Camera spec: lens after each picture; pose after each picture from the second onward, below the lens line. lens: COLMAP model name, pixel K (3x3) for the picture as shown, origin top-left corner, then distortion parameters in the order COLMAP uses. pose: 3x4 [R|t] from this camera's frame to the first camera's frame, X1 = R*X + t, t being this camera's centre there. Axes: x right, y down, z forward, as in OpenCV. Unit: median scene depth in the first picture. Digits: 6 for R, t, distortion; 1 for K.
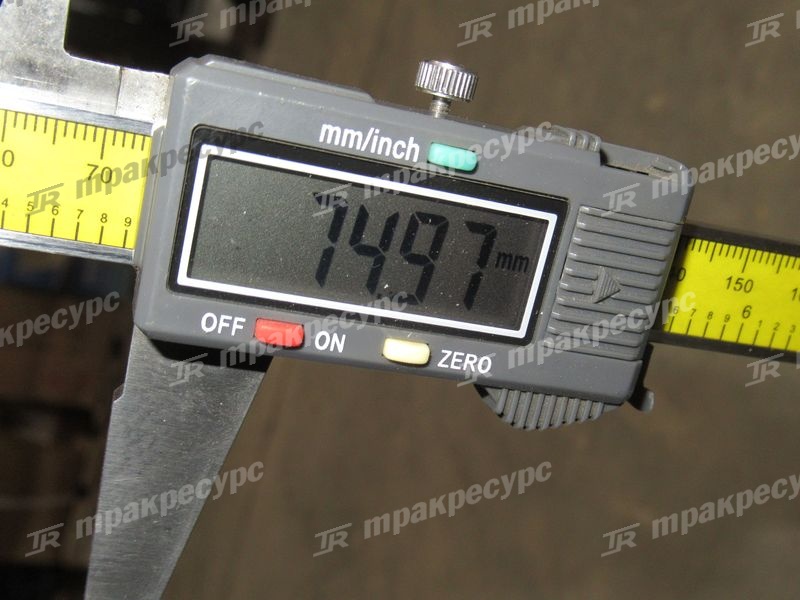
lens RADIAL K [[973.9, 0, 397.6], [0, 973.9, 303.3], [0, 0, 1]] dist [0.015478, 0.000000]
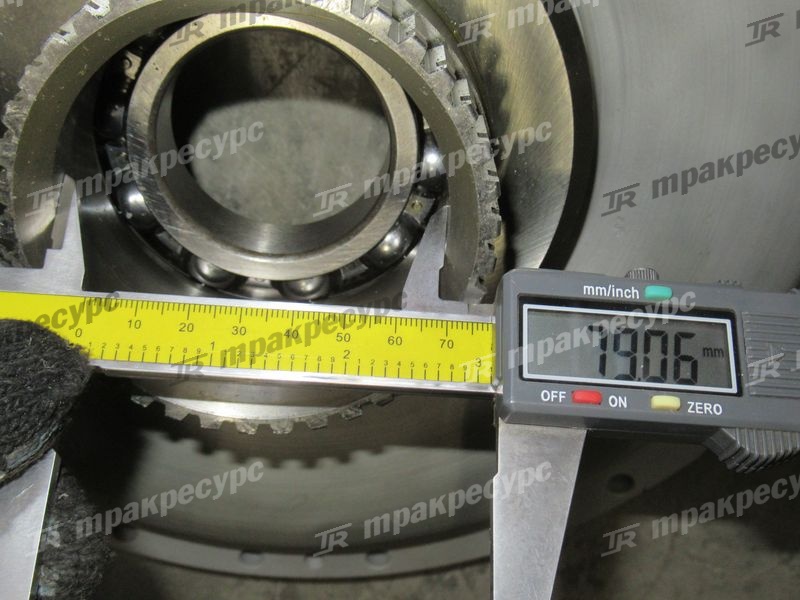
lens RADIAL K [[973.9, 0, 402.9], [0, 973.9, 296.6], [0, 0, 1]] dist [0.015478, 0.000000]
pose [[0.969981, -0.228926, -0.082037, -0.245658], [0.125048, 0.758875, -0.639117, 0.912963], [0.208567, 0.609673, 0.764721, -0.452279]]
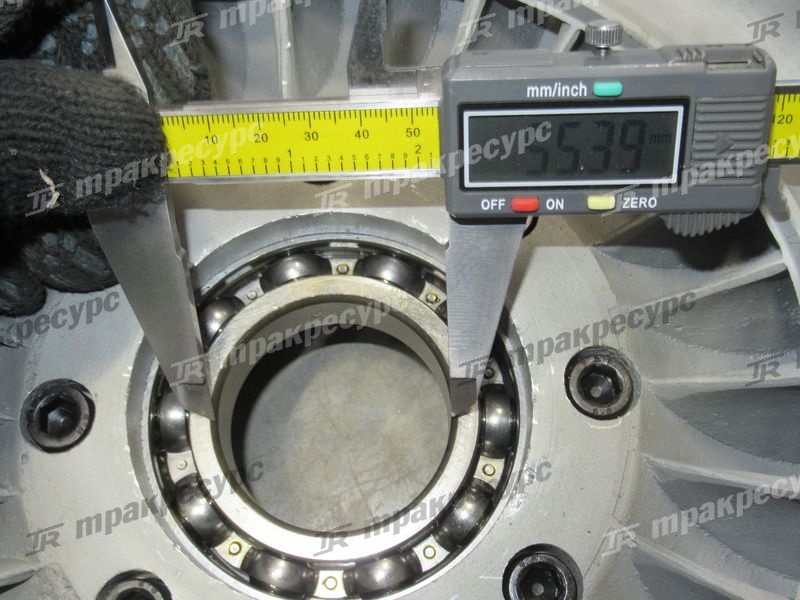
lens RADIAL K [[973.9, 0, 396.5], [0, 973.9, 293.1], [0, 0, 1]] dist [0.015478, 0.000000]
pose [[0.920228, -0.101187, -0.378076, 0.313135], [0.177547, 0.968813, 0.172856, -0.157980], [0.348793, -0.226194, 0.909494, -0.726211]]
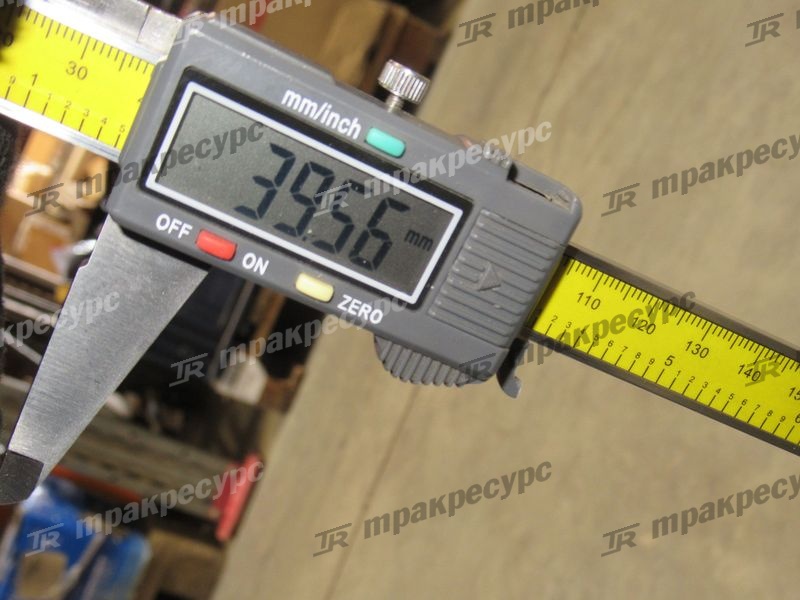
lens RADIAL K [[973.9, 0, 399.6], [0, 973.9, 312.6], [0, 0, 1]] dist [0.015478, 0.000000]
pose [[0.966702, 0.252581, -0.041111, 0.173815], [-0.252486, 0.967571, 0.007558, 0.043854], [0.041686, 0.003074, 0.999126, -0.229664]]
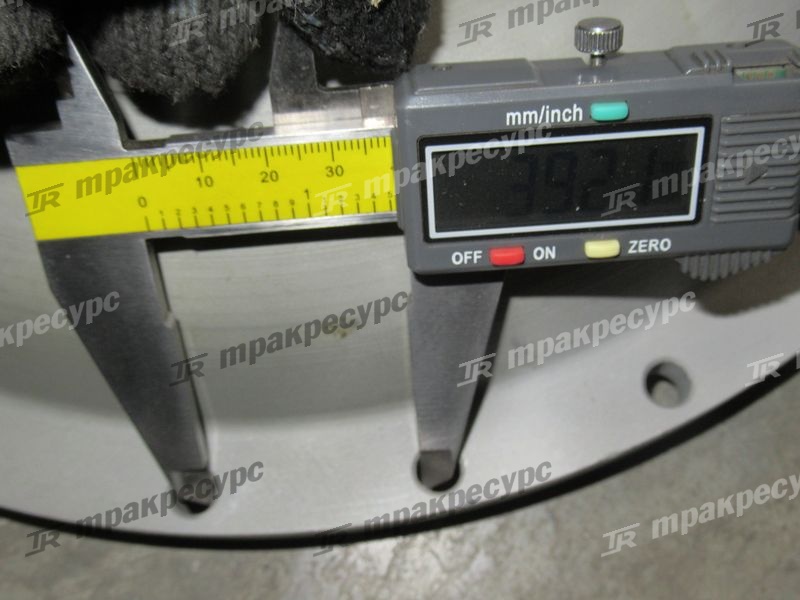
lens RADIAL K [[973.9, 0, 397.0], [0, 973.9, 277.5], [0, 0, 1]] dist [0.015478, 0.000000]
pose [[0.937308, -0.137682, -0.320152, 0.172455], [0.220669, 0.945503, 0.239436, -0.304547], [0.269739, -0.295073, 0.916609, -0.338490]]
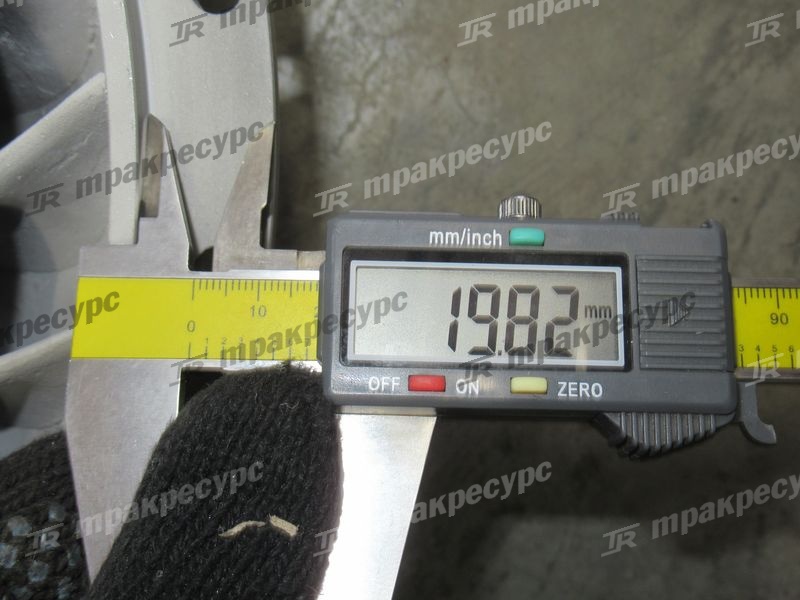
lens RADIAL K [[973.9, 0, 406.5], [0, 973.9, 298.2], [0, 0, 1]] dist [0.015478, 0.000000]
pose [[0.955807, -0.250275, -0.154256, 0.081762], [0.142370, 0.853095, -0.501956, 0.573387], [0.257222, 0.457811, 0.851026, -0.174284]]
